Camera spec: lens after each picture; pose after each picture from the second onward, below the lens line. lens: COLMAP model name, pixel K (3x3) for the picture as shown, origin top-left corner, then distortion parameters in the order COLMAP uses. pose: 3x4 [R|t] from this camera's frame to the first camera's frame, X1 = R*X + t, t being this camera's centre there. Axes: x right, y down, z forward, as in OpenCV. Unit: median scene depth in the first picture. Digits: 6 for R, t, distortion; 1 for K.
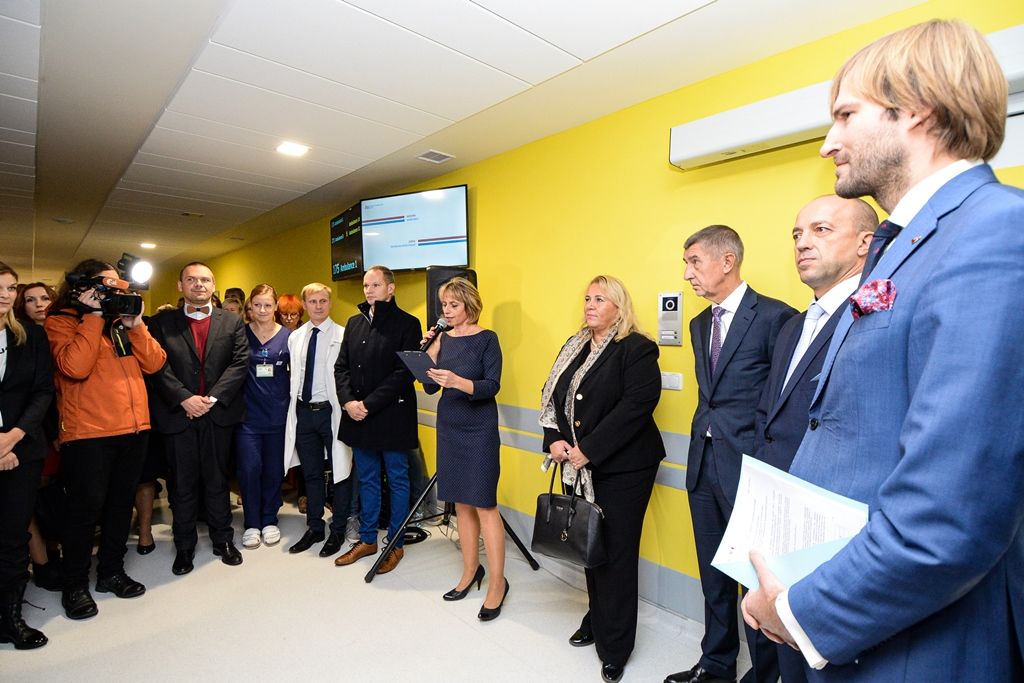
lens RADIAL K [[519.5, 0, 510.6], [0, 519.5, 343.1], [0, 0, 1]] dist [-0.026020, -0.010343]
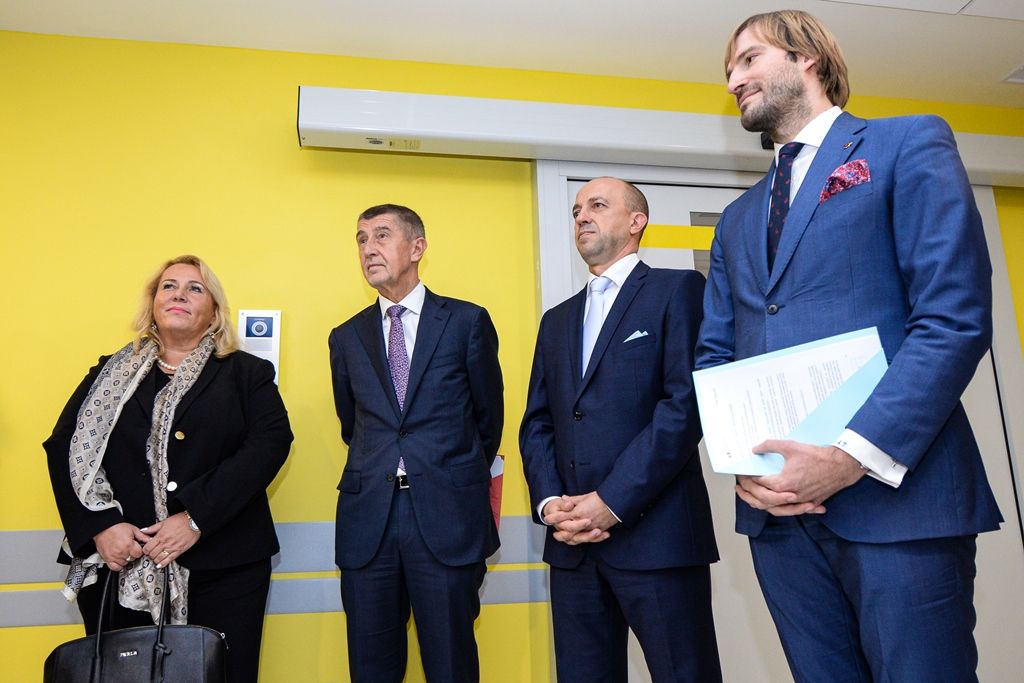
lens RADIAL K [[723.8, 0, 509.8], [0, 723.8, 337.0], [0, 0, 1]] dist [0.027533, 0.003055]
pose [[0.569394, 0.149571, 0.808344, -0.406765], [0.048725, 0.975440, -0.214810, 0.232995], [-0.820620, 0.161698, 0.548121, 0.291584]]
